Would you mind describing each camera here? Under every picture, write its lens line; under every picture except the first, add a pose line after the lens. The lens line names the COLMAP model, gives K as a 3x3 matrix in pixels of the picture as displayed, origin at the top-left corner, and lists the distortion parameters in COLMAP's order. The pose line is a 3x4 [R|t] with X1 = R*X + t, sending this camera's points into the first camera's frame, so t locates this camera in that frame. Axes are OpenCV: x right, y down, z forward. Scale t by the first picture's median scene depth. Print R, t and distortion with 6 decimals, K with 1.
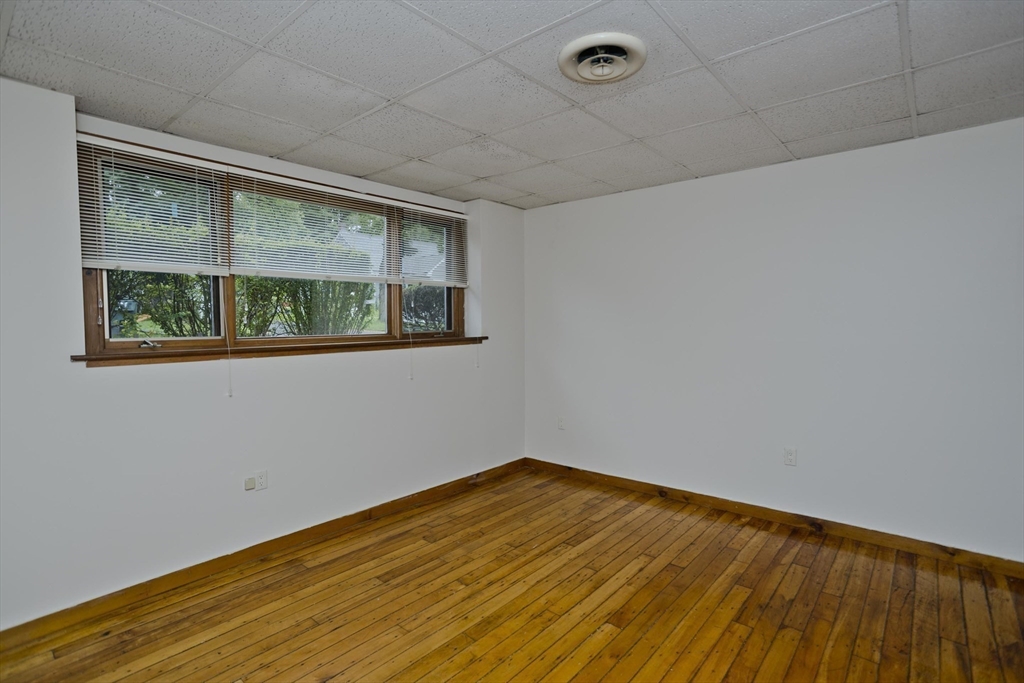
lens RADIAL K [[500.4, 0, 526.7], [0, 500.4, 341.0], [0, 0, 1]] dist [-0.046356, 0.027214]
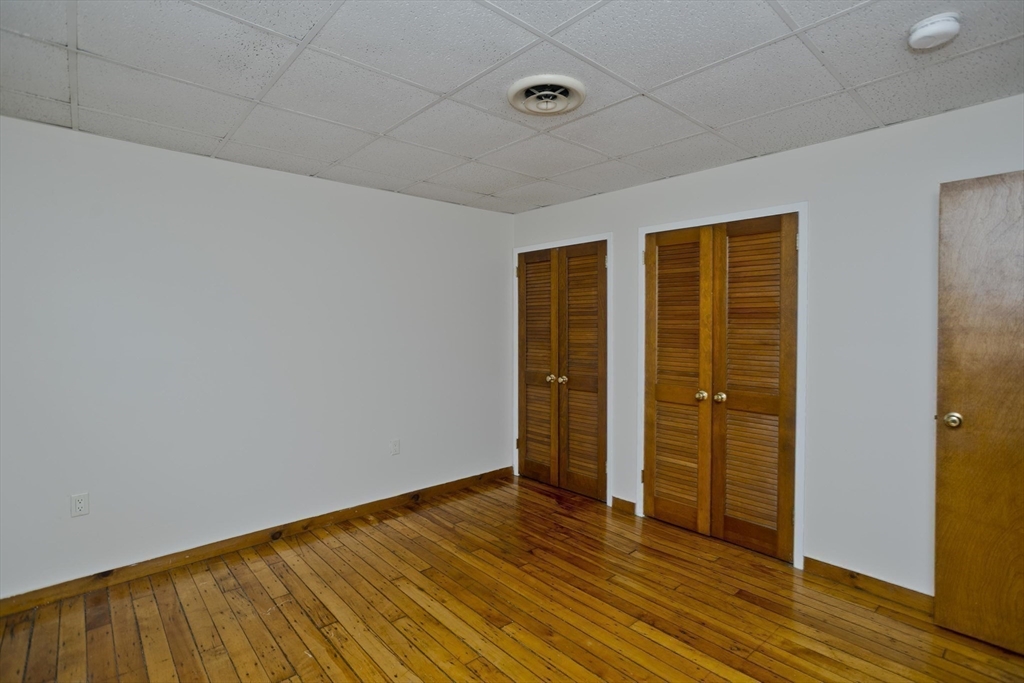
lens RADIAL K [[500.4, 0, 526.7], [0, 500.4, 341.0], [0, 0, 1]] dist [-0.046356, 0.027214]
pose [[0.122347, -0.026177, 0.992142, -0.638207], [0.032553, 0.999220, 0.022349, -0.026288], [-0.991953, 0.029563, 0.123104, 0.634580]]
